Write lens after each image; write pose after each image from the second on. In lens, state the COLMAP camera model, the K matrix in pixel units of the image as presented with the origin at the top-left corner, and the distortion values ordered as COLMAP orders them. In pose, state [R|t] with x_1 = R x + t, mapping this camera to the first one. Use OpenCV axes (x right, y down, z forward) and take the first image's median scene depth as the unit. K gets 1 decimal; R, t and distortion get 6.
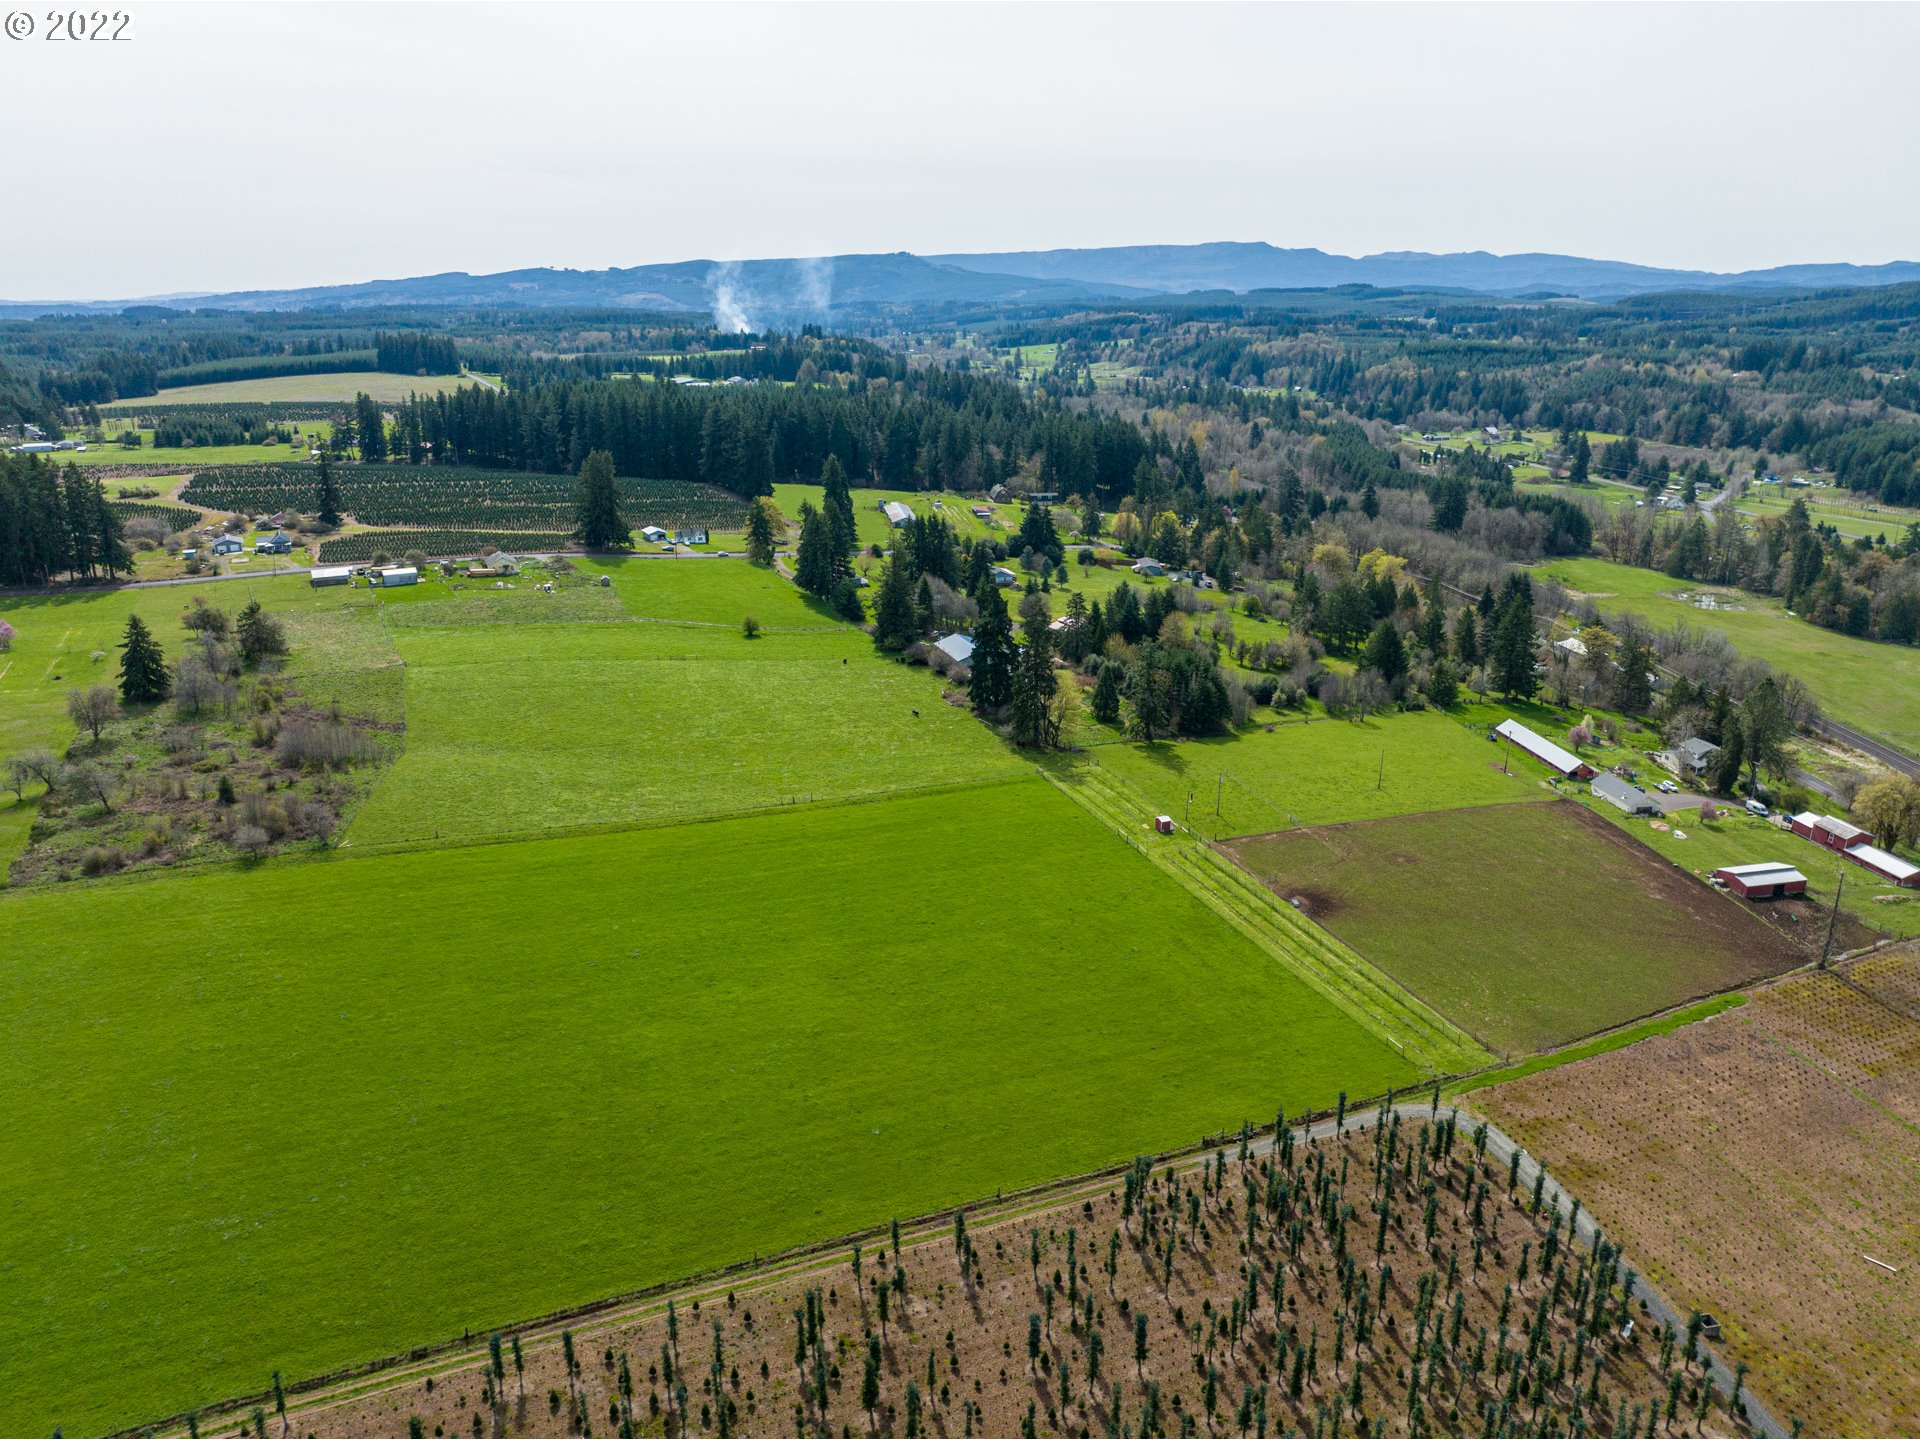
lens RADIAL K [[1355.0, 0, 960.0], [0, 1355.0, 720.0], [0, 0, 1]] dist [-0.040759, 0.004949]
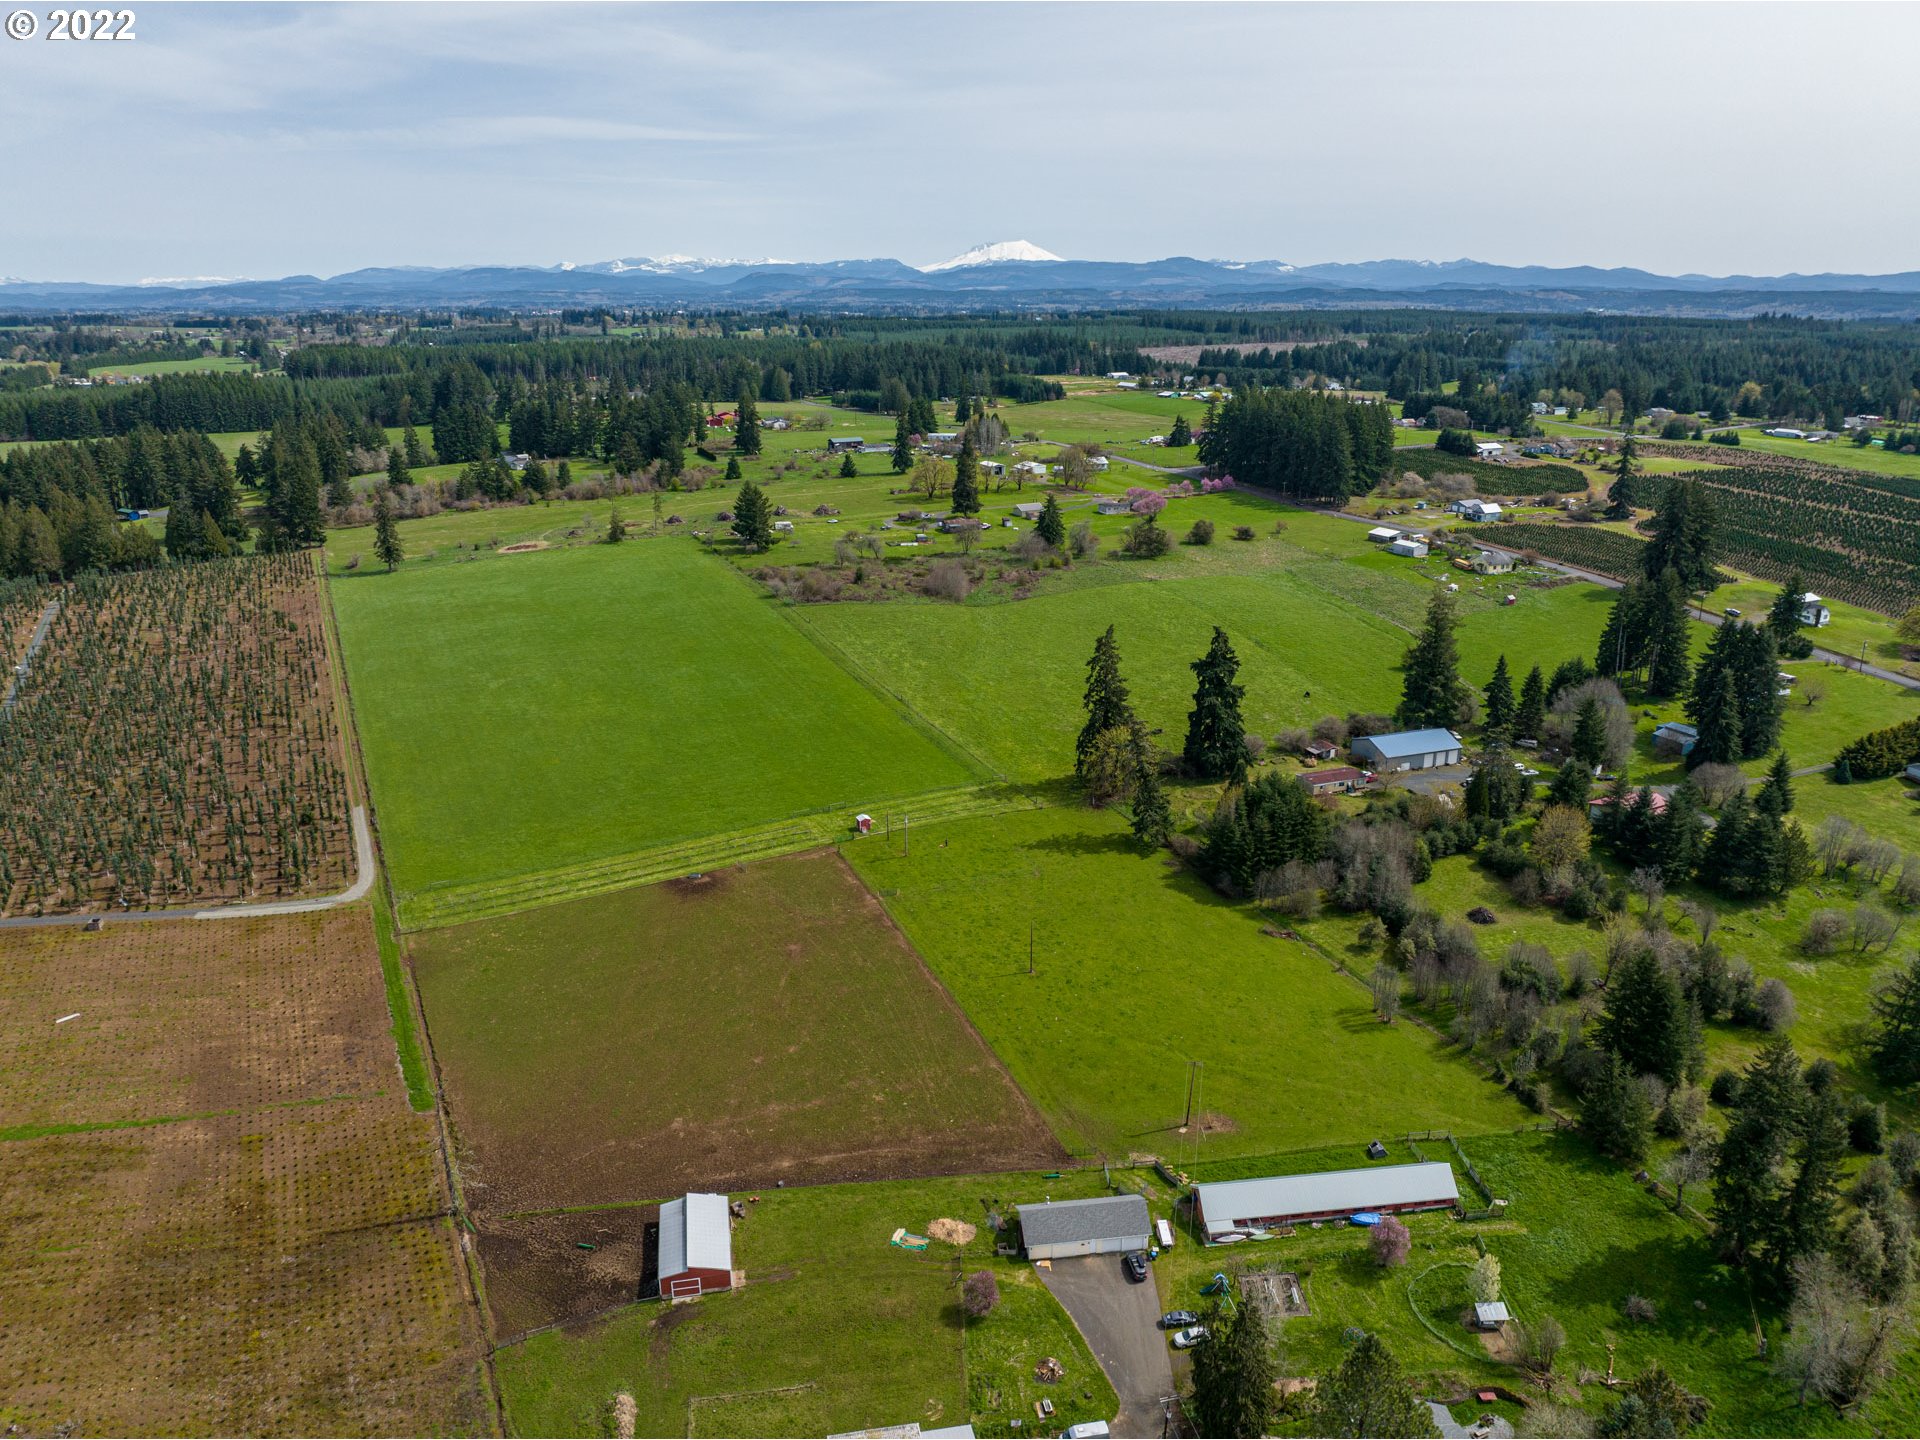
lens RADIAL K [[1355.0, 0, 960.0], [0, 1355.0, 720.0], [0, 0, 1]] dist [-0.040759, 0.004949]
pose [[-0.017510, 0.309141, -0.950855, 0.701409], [-0.302549, 0.904779, 0.299732, -0.205372], [0.952973, 0.292929, 0.077687, 0.626351]]
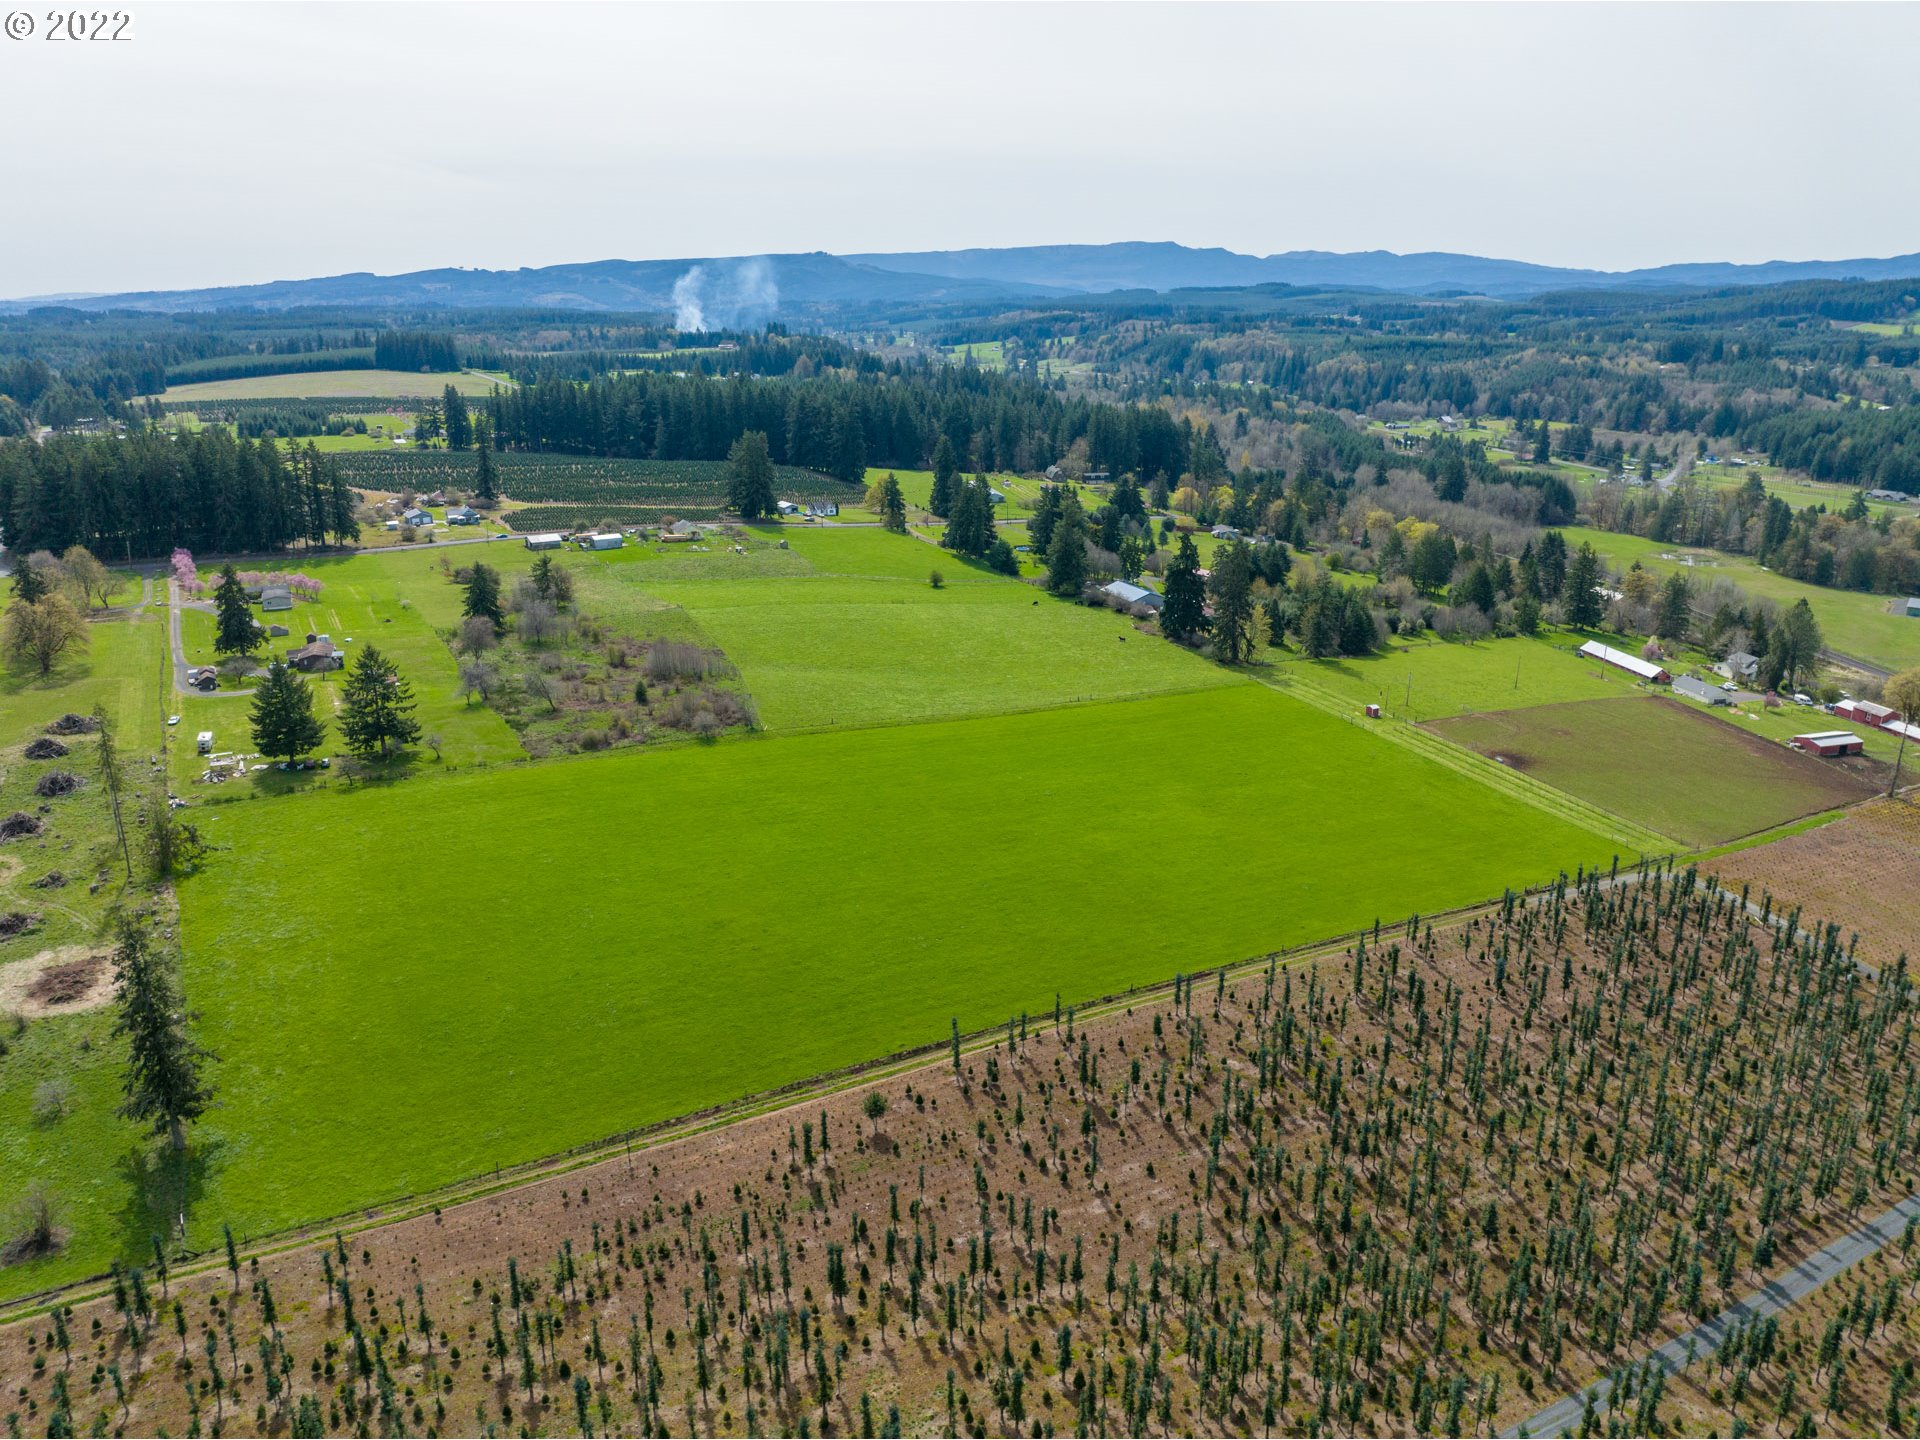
lens RADIAL K [[1355.0, 0, 960.0], [0, 1355.0, 720.0], [0, 0, 1]] dist [-0.040759, 0.004949]
pose [[0.997791, -0.020319, 0.063243, -0.202096], [0.020303, 0.999793, 0.000897, 0.049305], [-0.063248, 0.000388, 0.997998, -0.149508]]
